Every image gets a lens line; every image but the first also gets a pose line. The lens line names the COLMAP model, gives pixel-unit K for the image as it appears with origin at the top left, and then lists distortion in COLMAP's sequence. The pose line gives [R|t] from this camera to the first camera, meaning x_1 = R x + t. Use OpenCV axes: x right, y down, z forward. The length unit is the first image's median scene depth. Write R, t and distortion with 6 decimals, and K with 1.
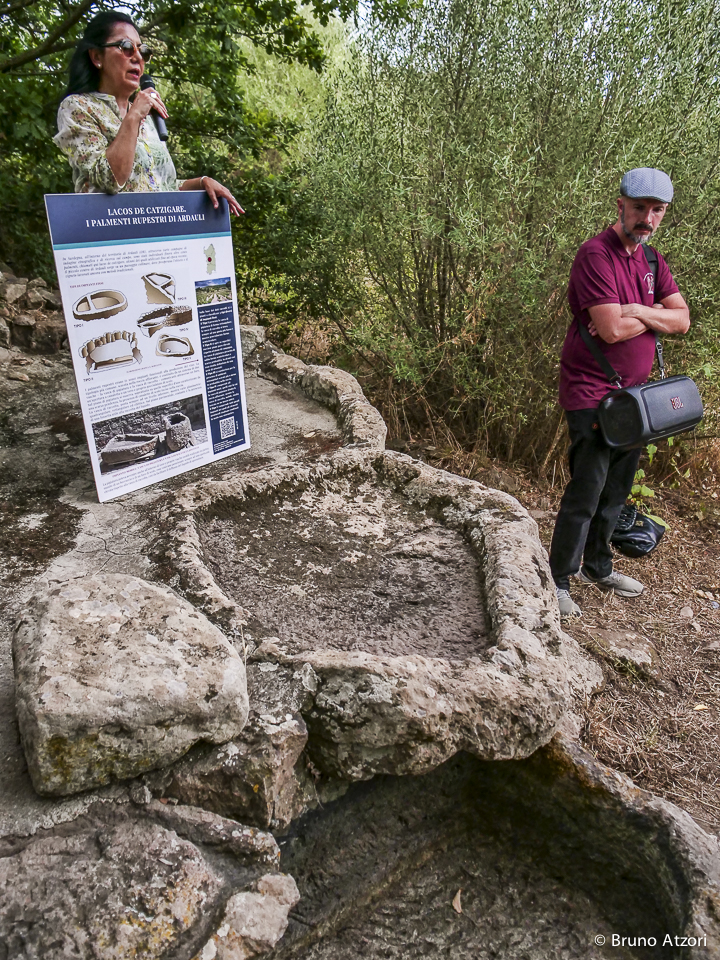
lens RADIAL K [[671.5, 0, 342.0], [0, 671.5, 478.9], [0, 0, 1]] dist [-0.069485, 0.019990]
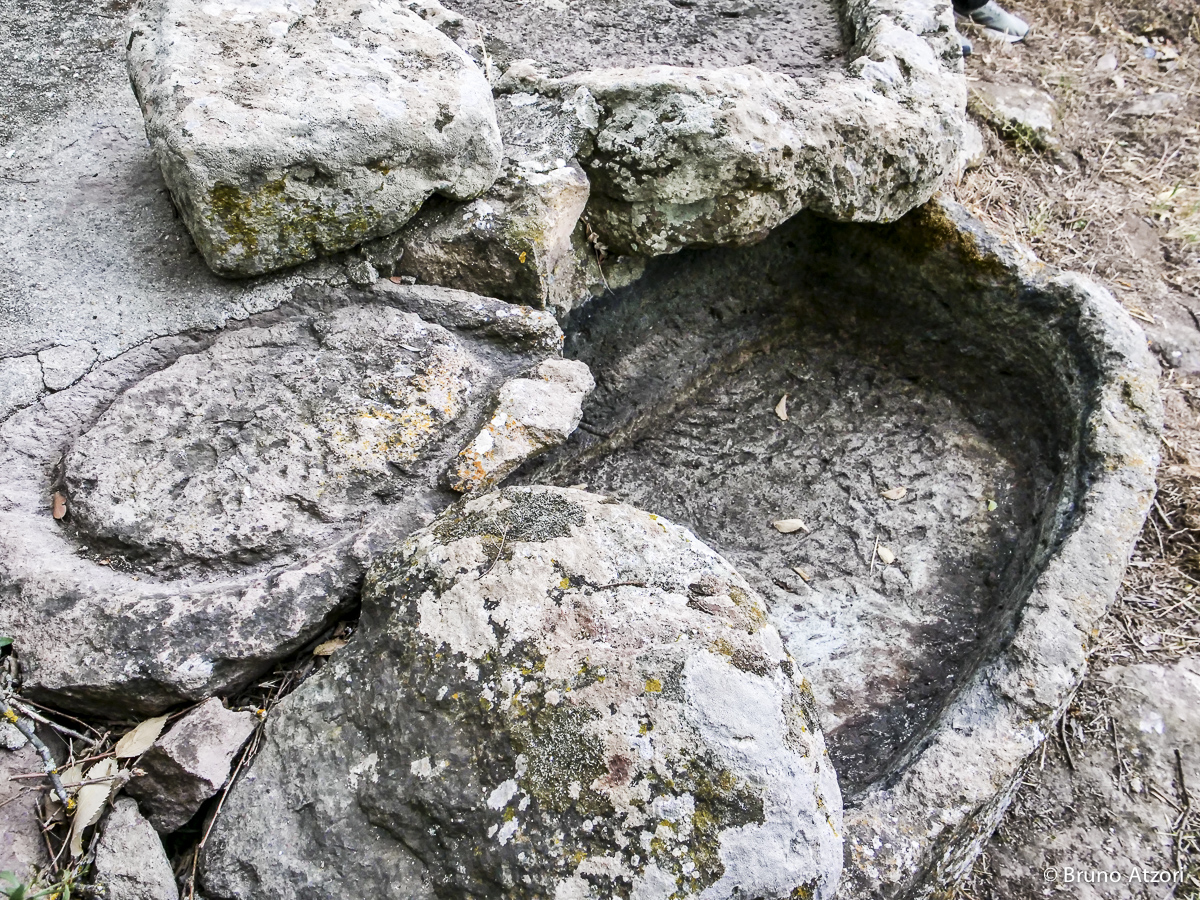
lens RADIAL K [[839.3, 0, 591.6], [0, 839.3, 451.6], [0, 0, 1]] dist [-0.069485, 0.019990]
pose [[0.999229, -0.035136, -0.017497, -0.043023], [0.039064, 0.846736, 0.530578, 0.154253], [-0.003827, -0.530853, 0.847456, 0.117311]]
